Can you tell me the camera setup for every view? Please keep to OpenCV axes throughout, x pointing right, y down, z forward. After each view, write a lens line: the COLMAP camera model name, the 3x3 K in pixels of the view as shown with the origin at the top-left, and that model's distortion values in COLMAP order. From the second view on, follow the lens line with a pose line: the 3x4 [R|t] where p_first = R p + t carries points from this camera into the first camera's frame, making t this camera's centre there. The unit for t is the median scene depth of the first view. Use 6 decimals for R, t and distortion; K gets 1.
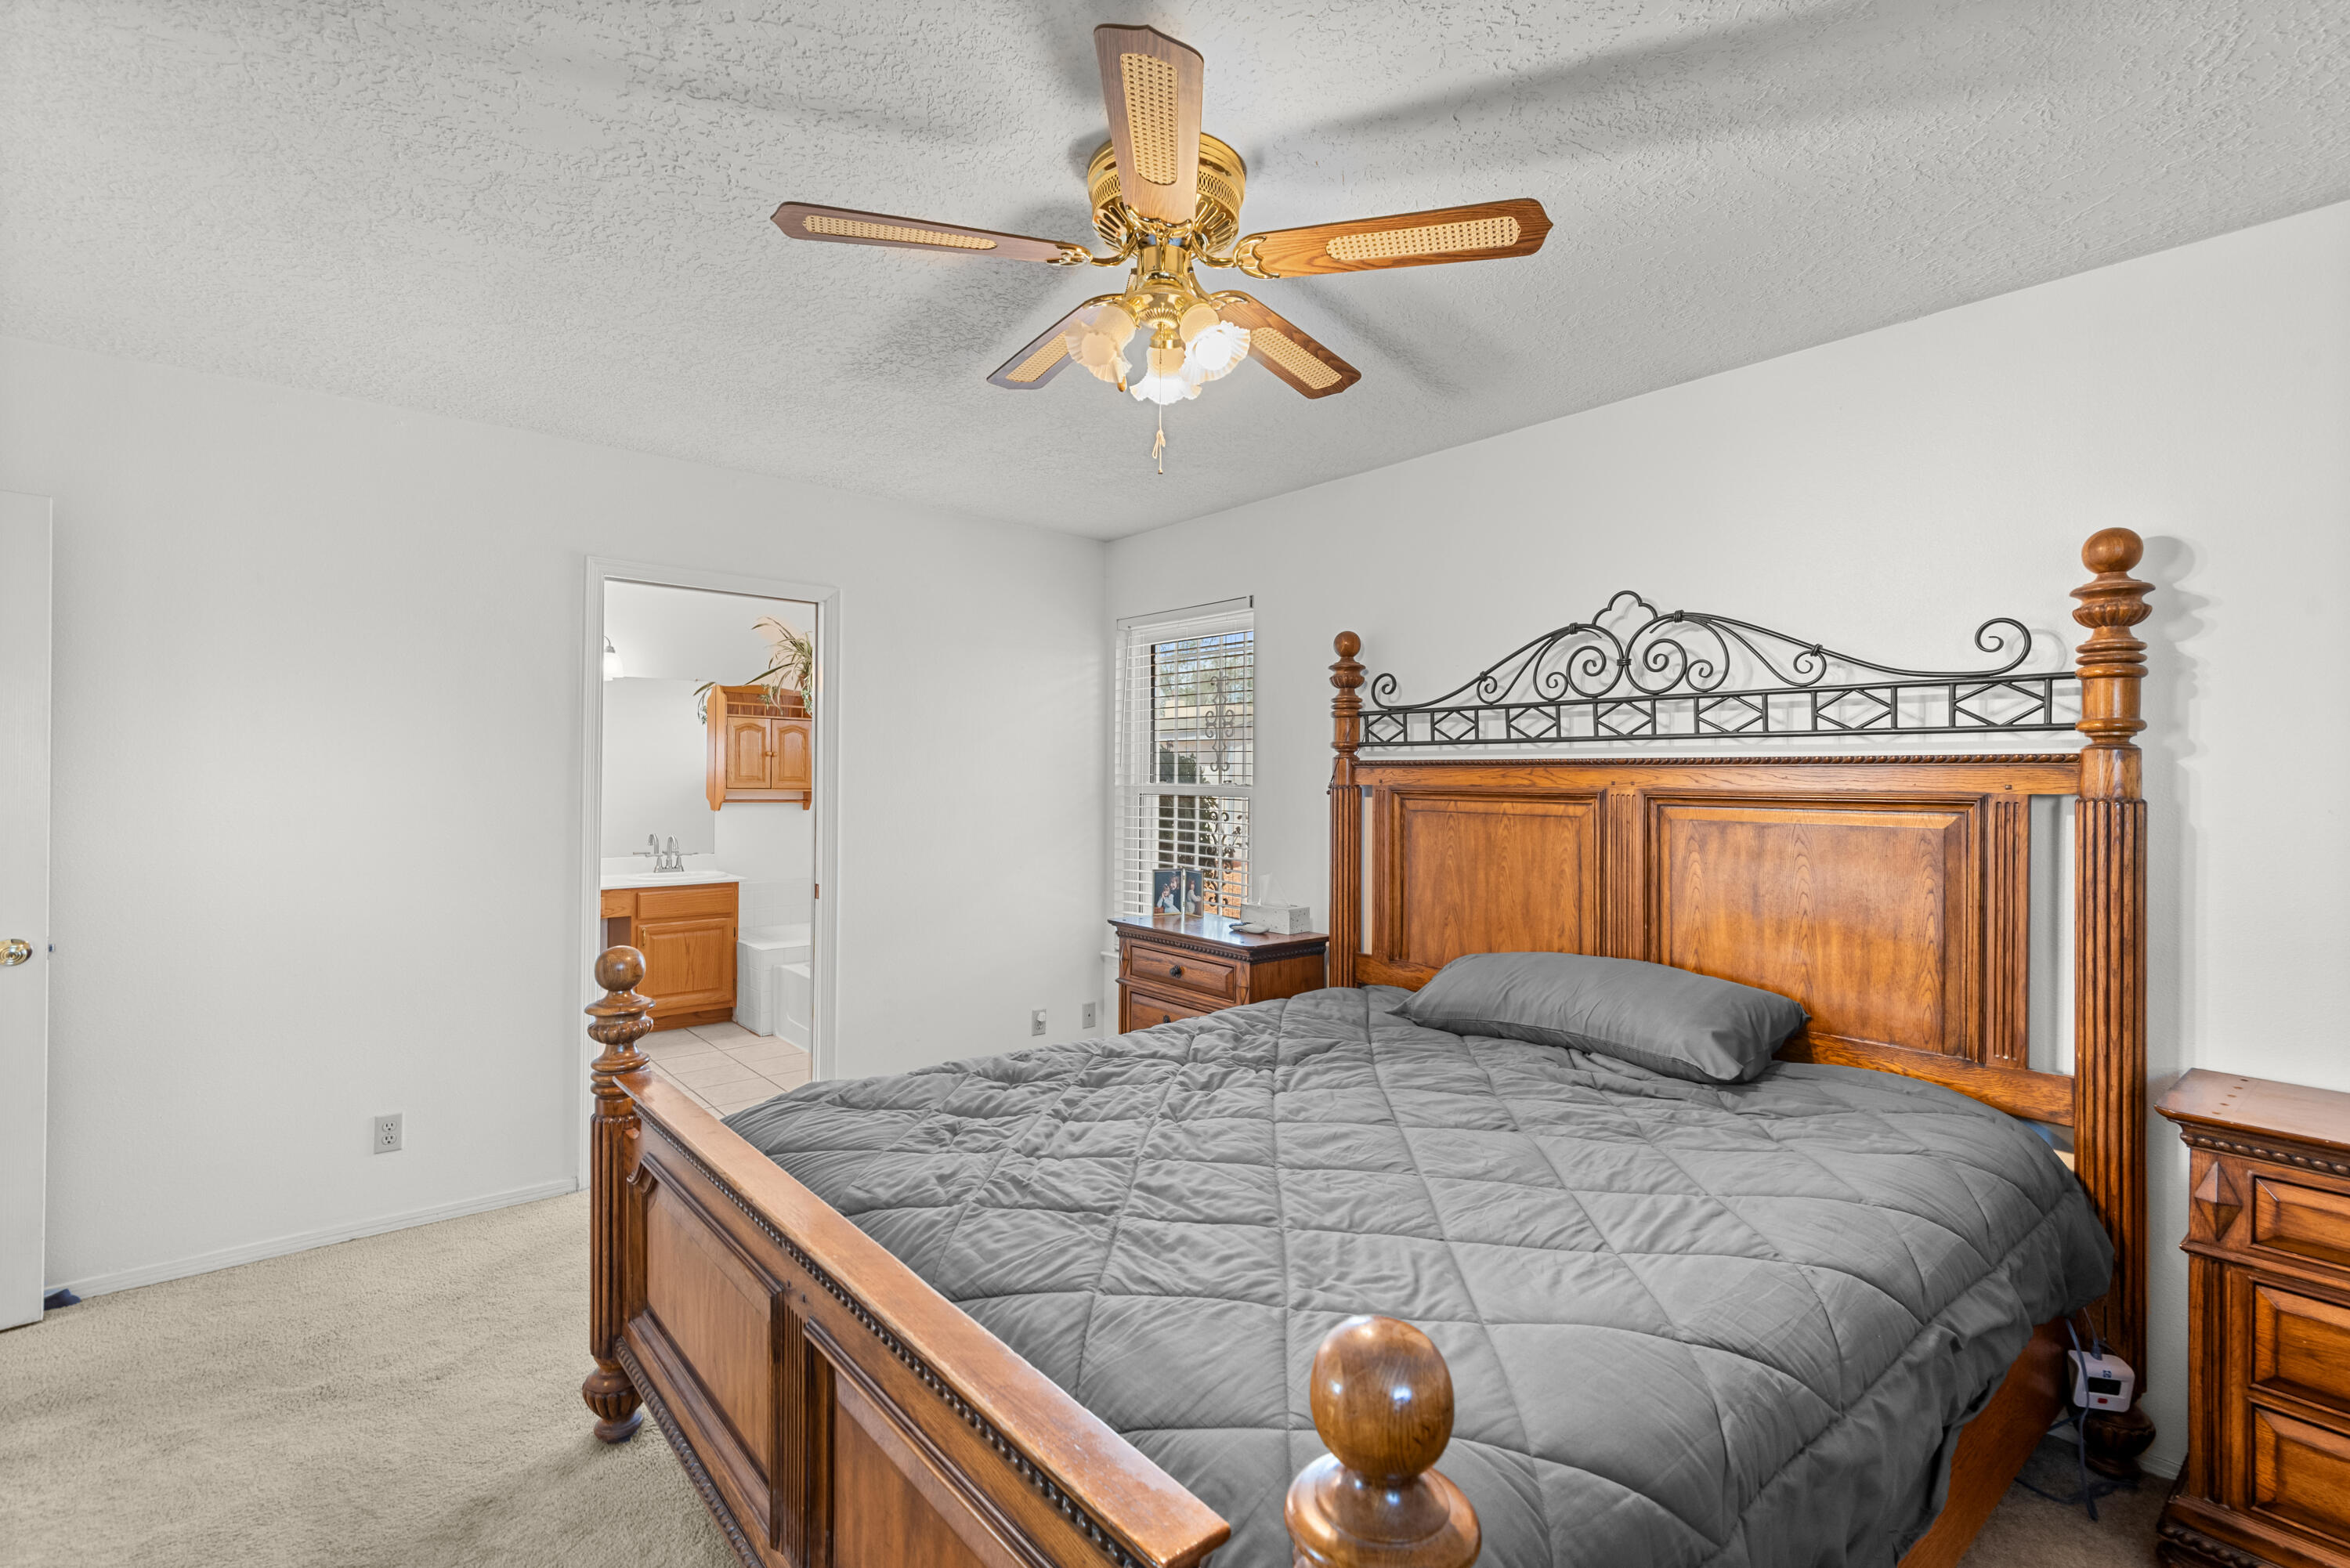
lens RADIAL K [[1085.1, 0, 1177.4], [0, 1085.1, 770.6], [0, 0, 1]] dist [0.000475, -0.000171]
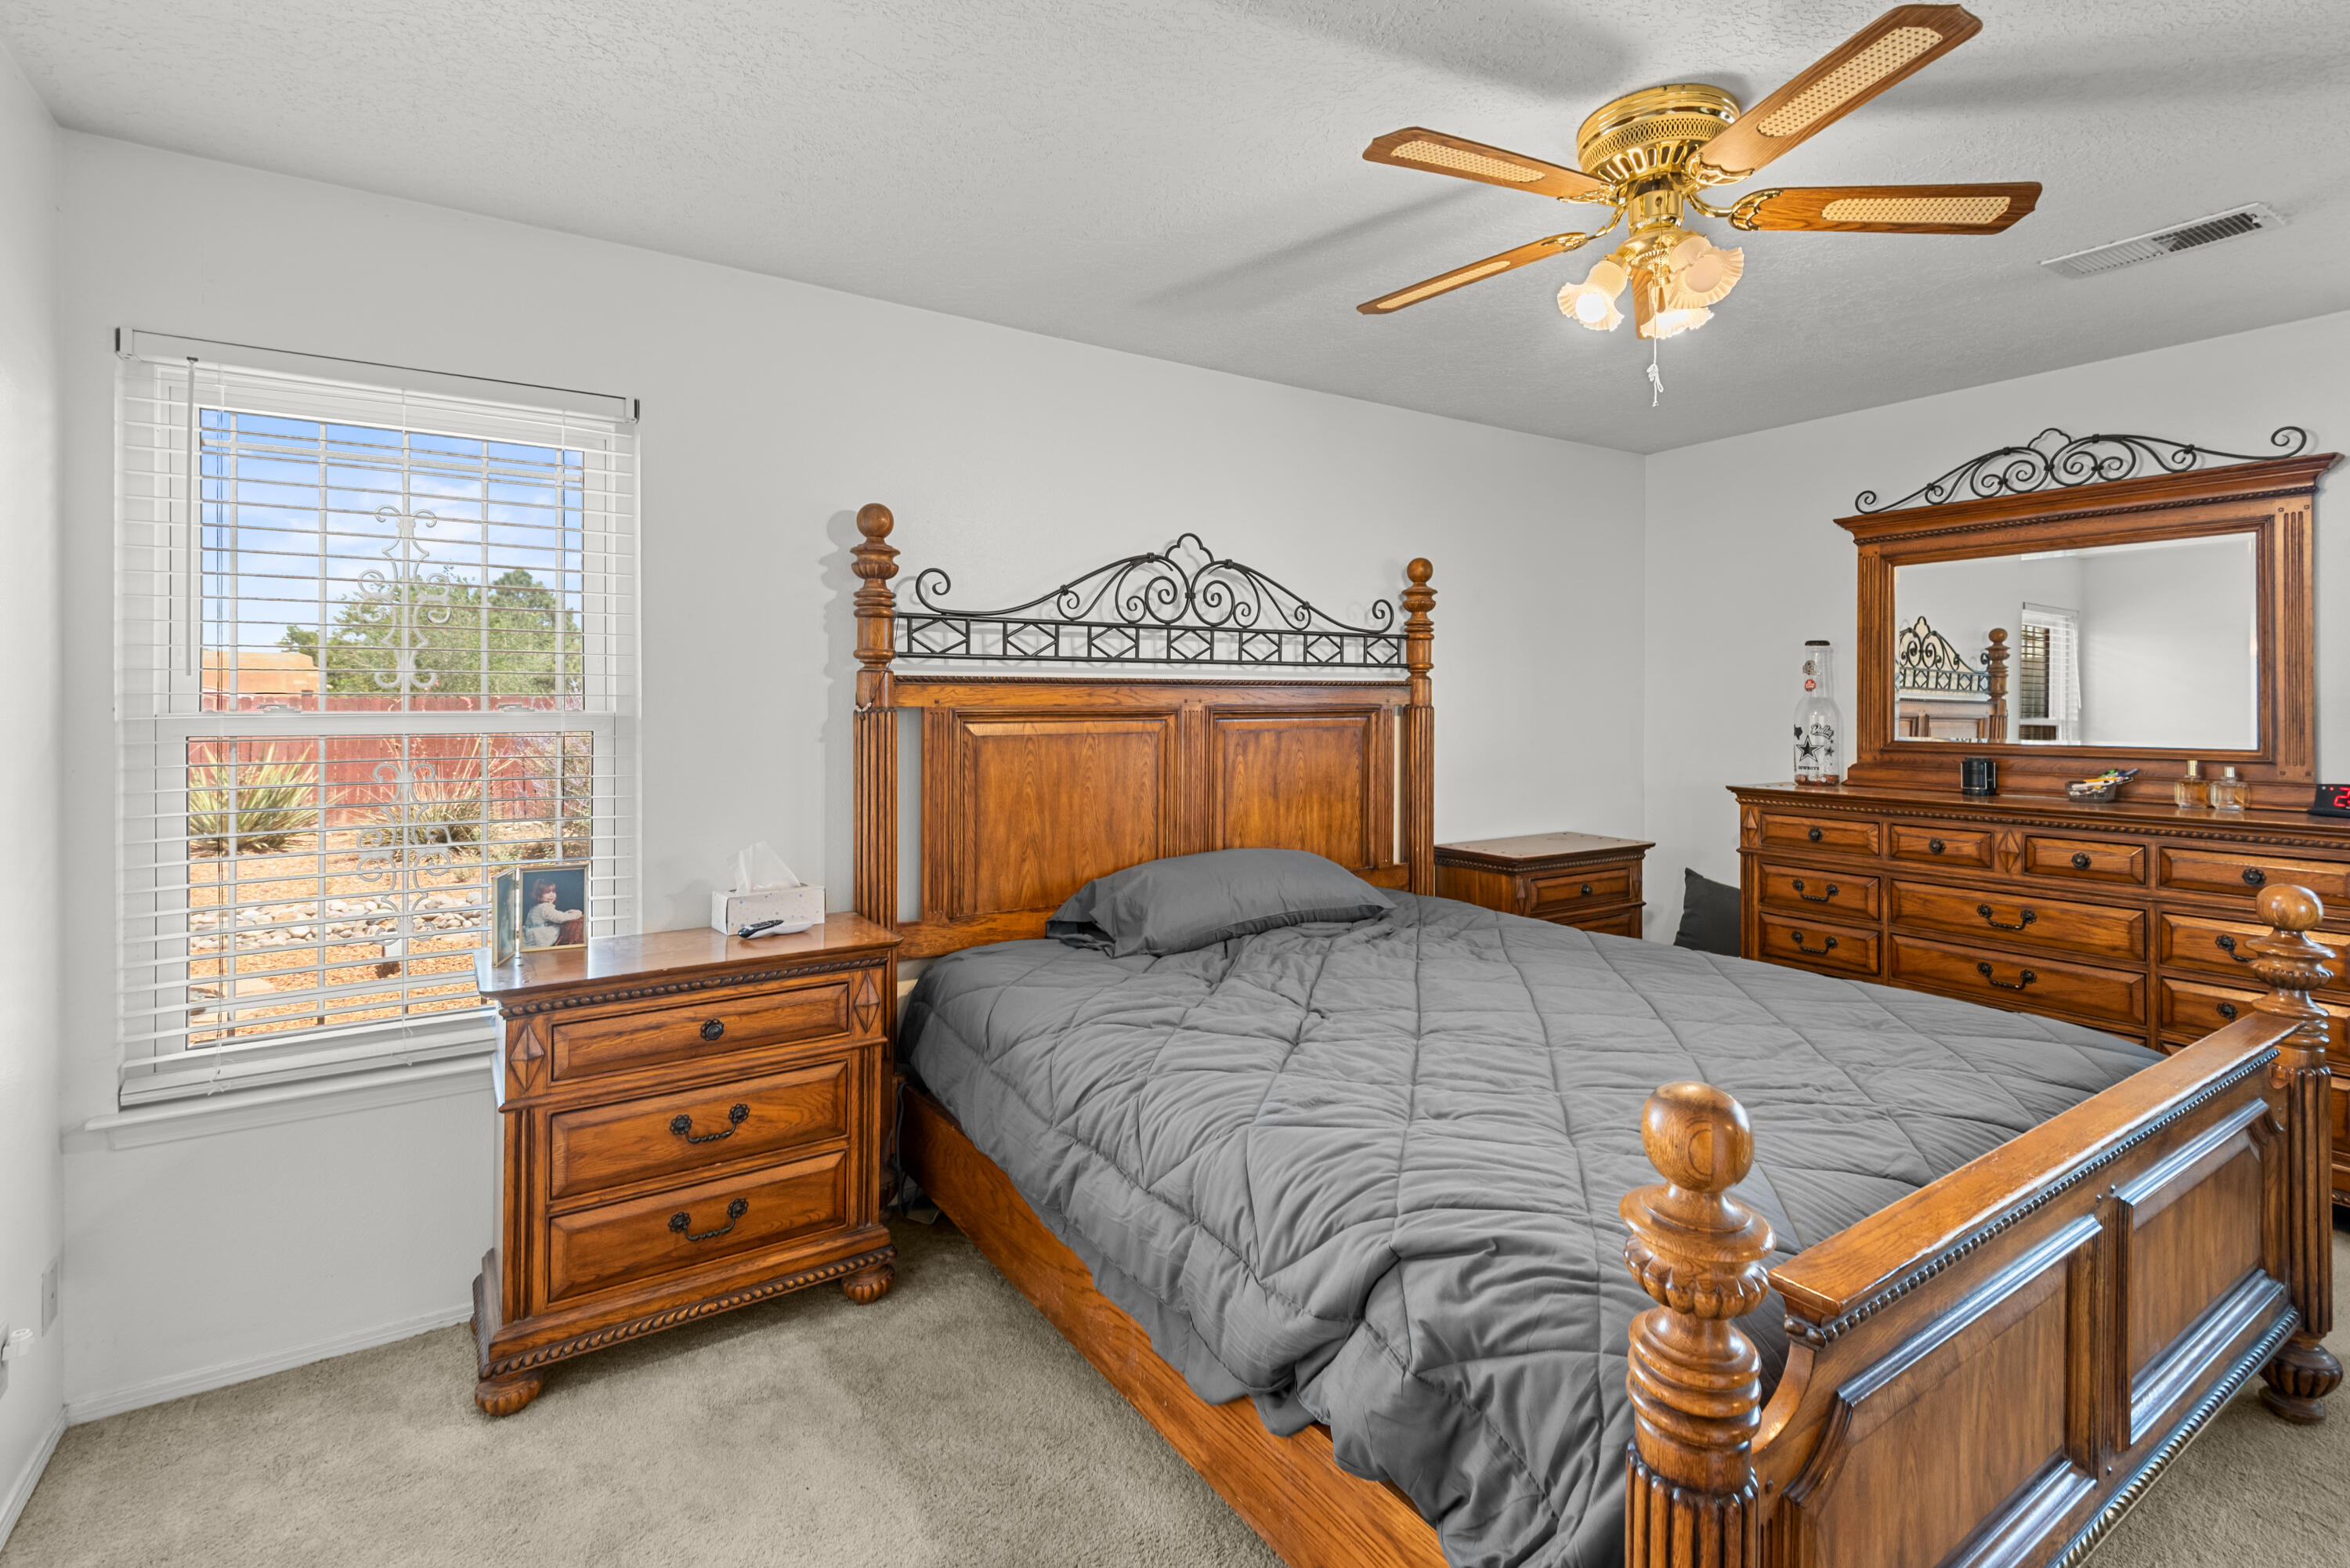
lens RADIAL K [[1112.9, 0, 1198.1], [0, 1112.9, 686.2], [0, 0, 1]] dist [0.025045, -0.010356]
pose [[0.074461, 0.004661, 0.997213, -0.725309], [-0.004282, 0.999981, -0.004354, 0.001303], [-0.997215, -0.003946, 0.074479, 0.858927]]
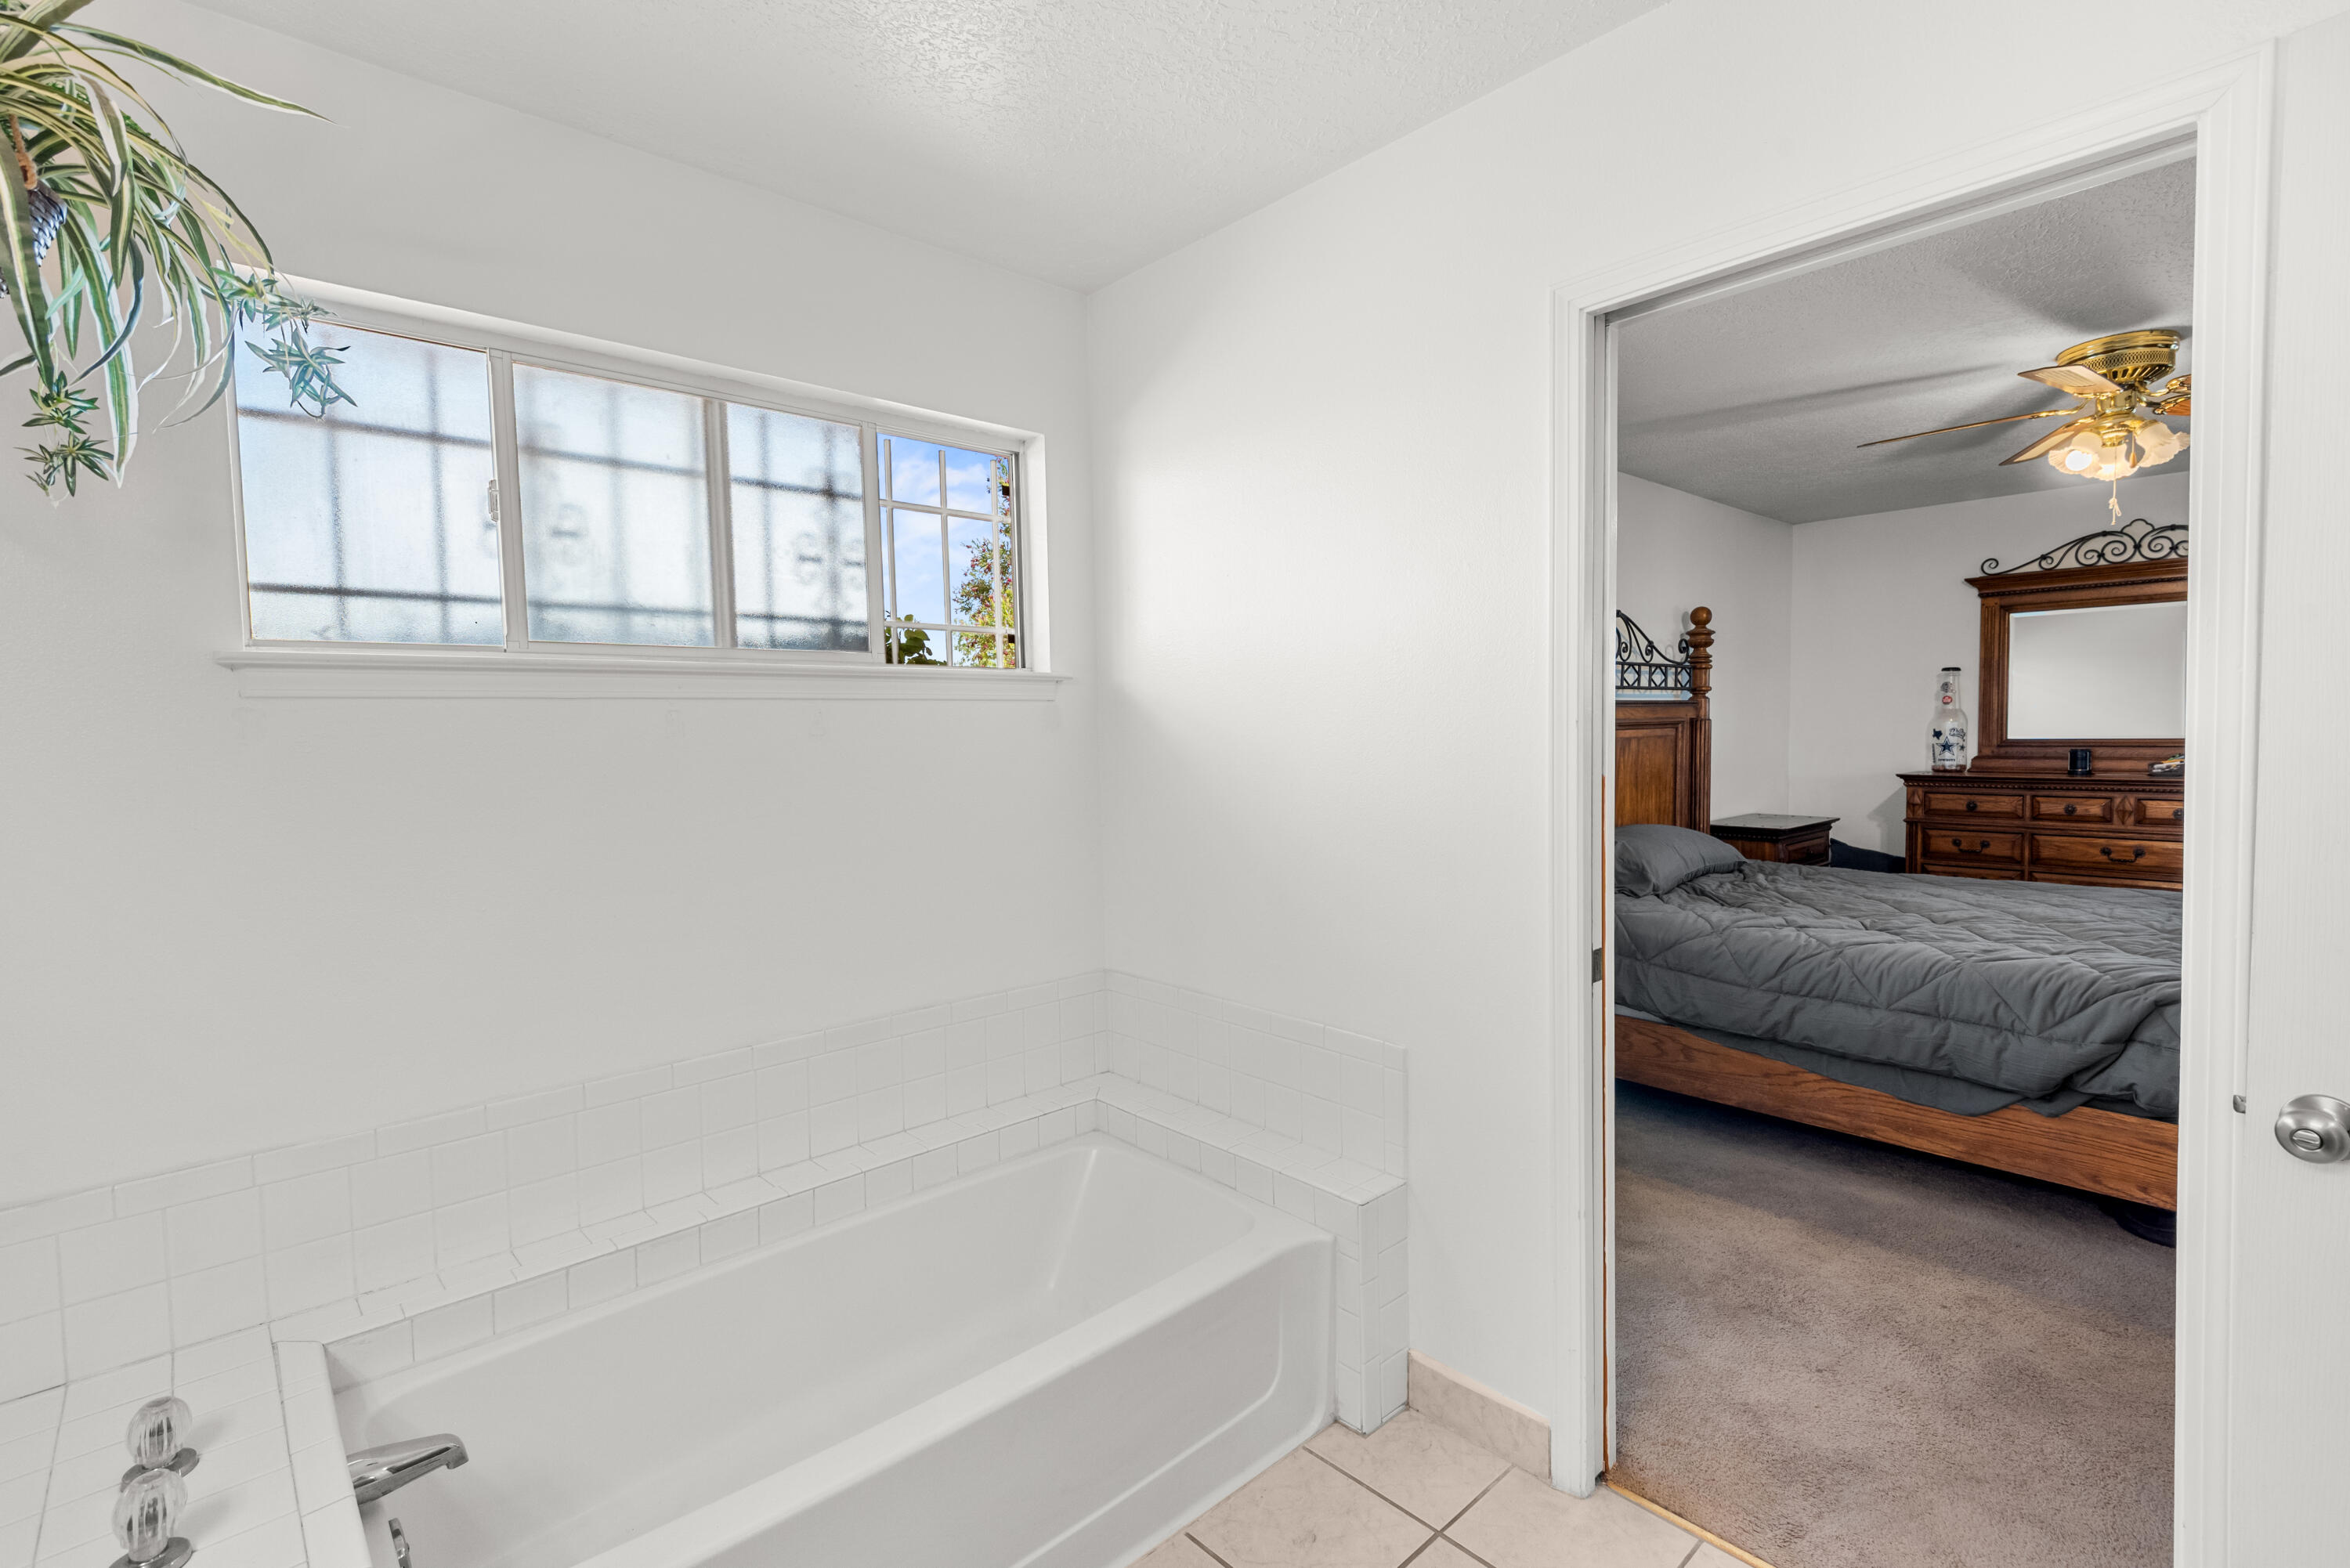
lens RADIAL K [[1085.1, 0, 1177.4], [0, 1085.1, 770.6], [0, 0, 1]] dist [0.000475, -0.000171]
pose [[-0.073599, -0.050309, 0.996018, -1.028933], [0.009537, 0.998646, 0.051146, 0.003865], [-0.997242, 0.013264, -0.073020, 1.629930]]
